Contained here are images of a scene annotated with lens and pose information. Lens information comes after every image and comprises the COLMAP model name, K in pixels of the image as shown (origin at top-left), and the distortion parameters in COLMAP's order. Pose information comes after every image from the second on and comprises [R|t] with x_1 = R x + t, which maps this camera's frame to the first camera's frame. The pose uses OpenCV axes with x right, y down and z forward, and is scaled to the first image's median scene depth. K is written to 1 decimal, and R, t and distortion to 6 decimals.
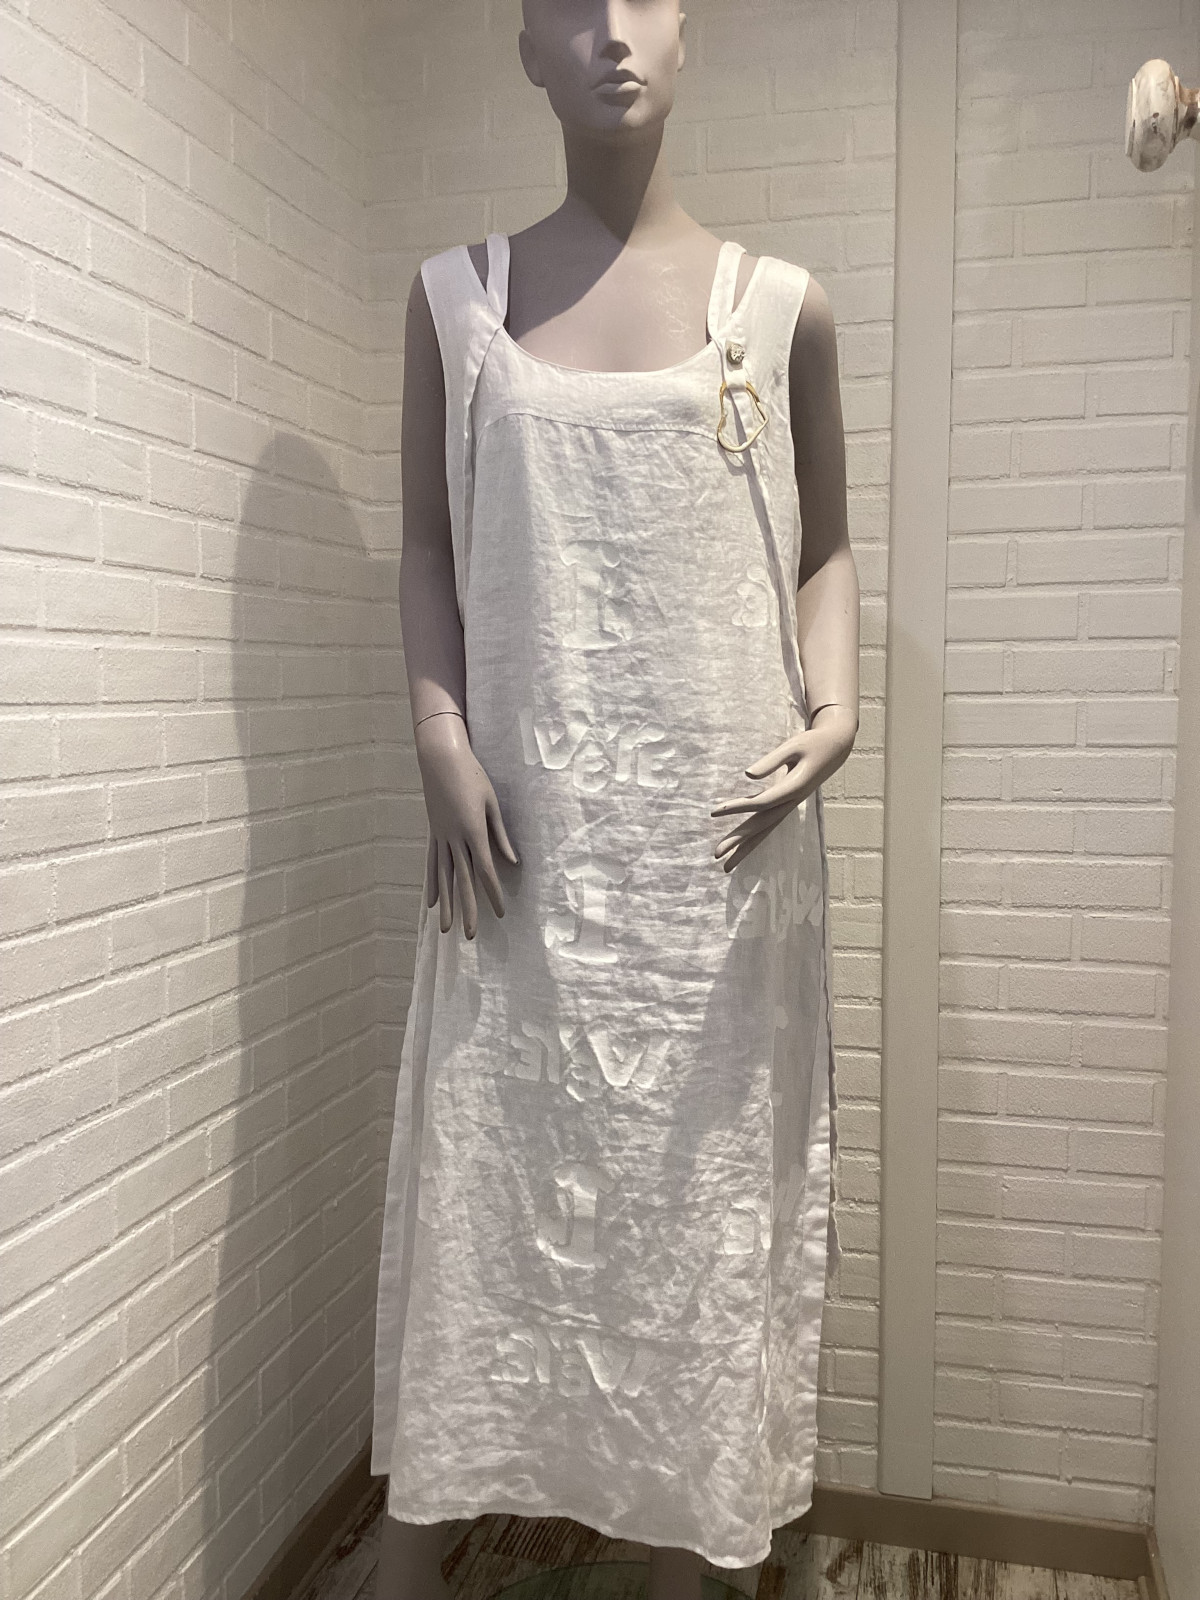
lens RADIAL K [[1443.1, 0, 590.2], [0, 1443.1, 802.0], [0, 0, 1]] dist [0.084232, -0.183016]
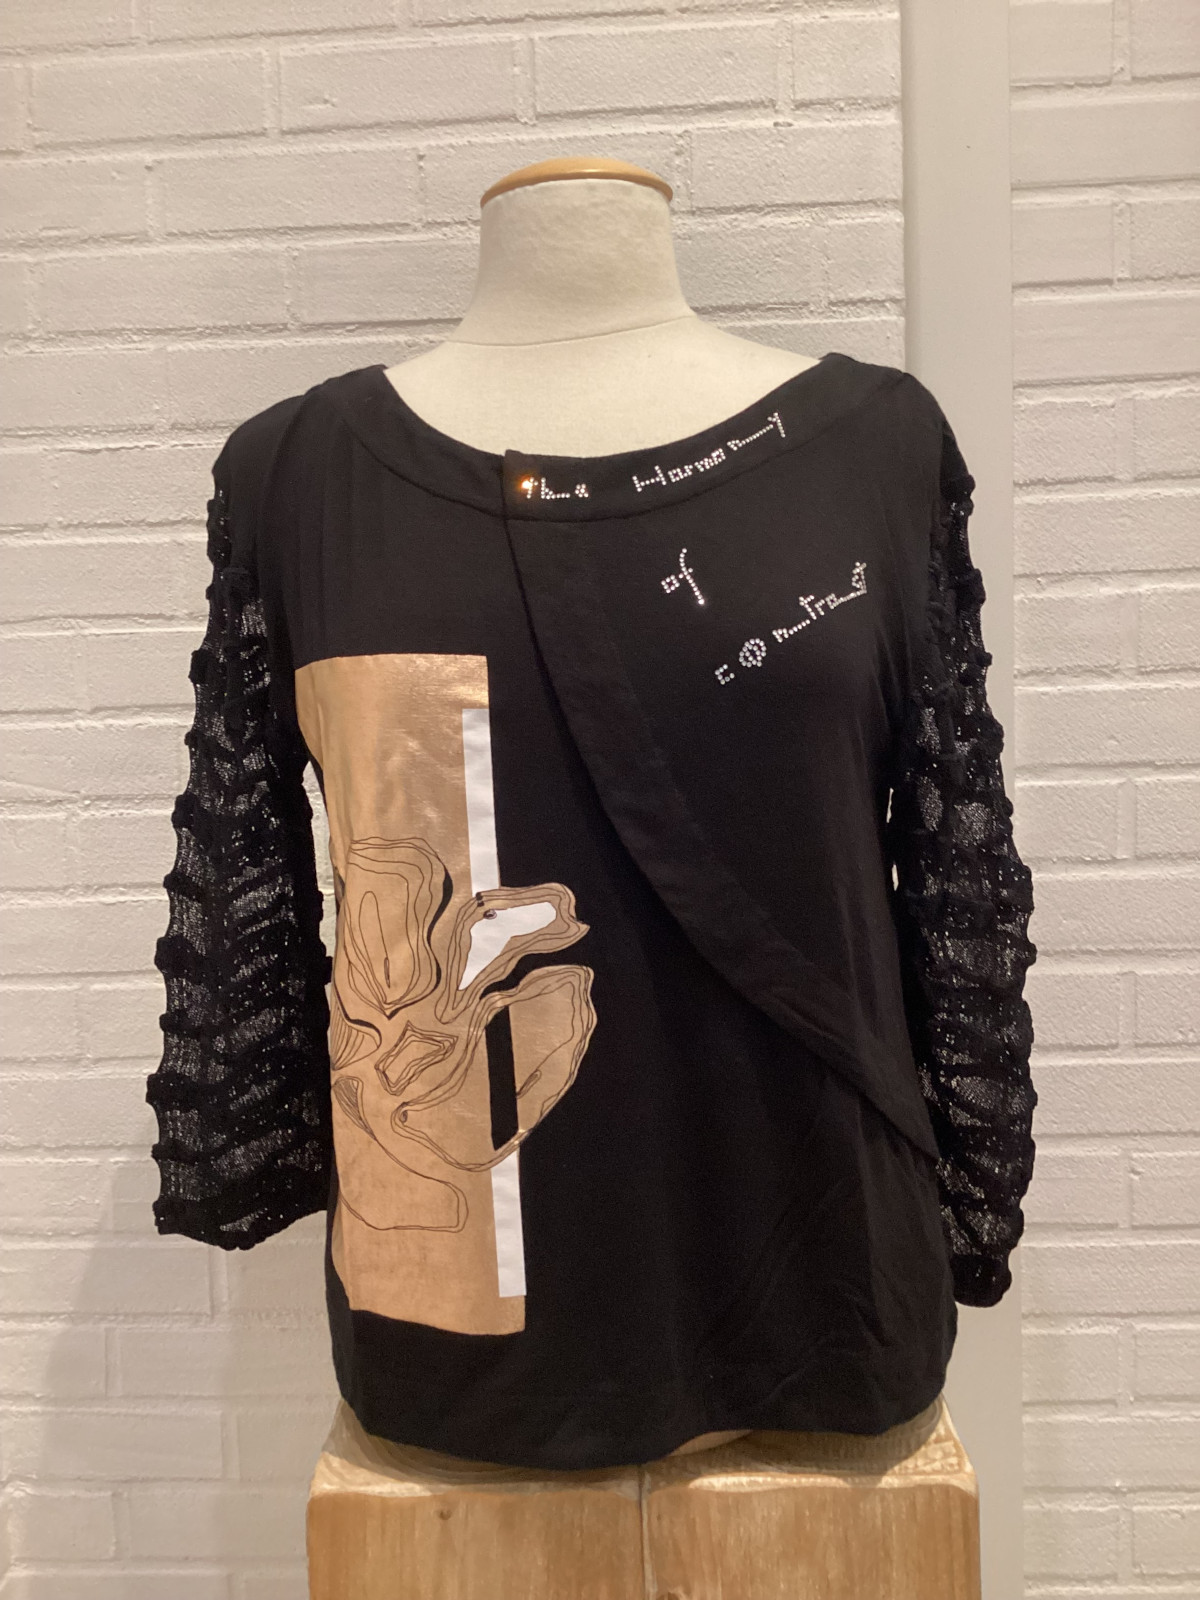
lens RADIAL K [[1474.2, 0, 582.1], [0, 1474.2, 801.1], [0, 0, 1]] dist [0.037144, -0.078158]
pose [[0.981072, -0.050701, 0.186890, -0.028137], [0.048780, 0.998699, 0.014867, 0.103950], [-0.187401, -0.005469, 0.982268, 0.489066]]
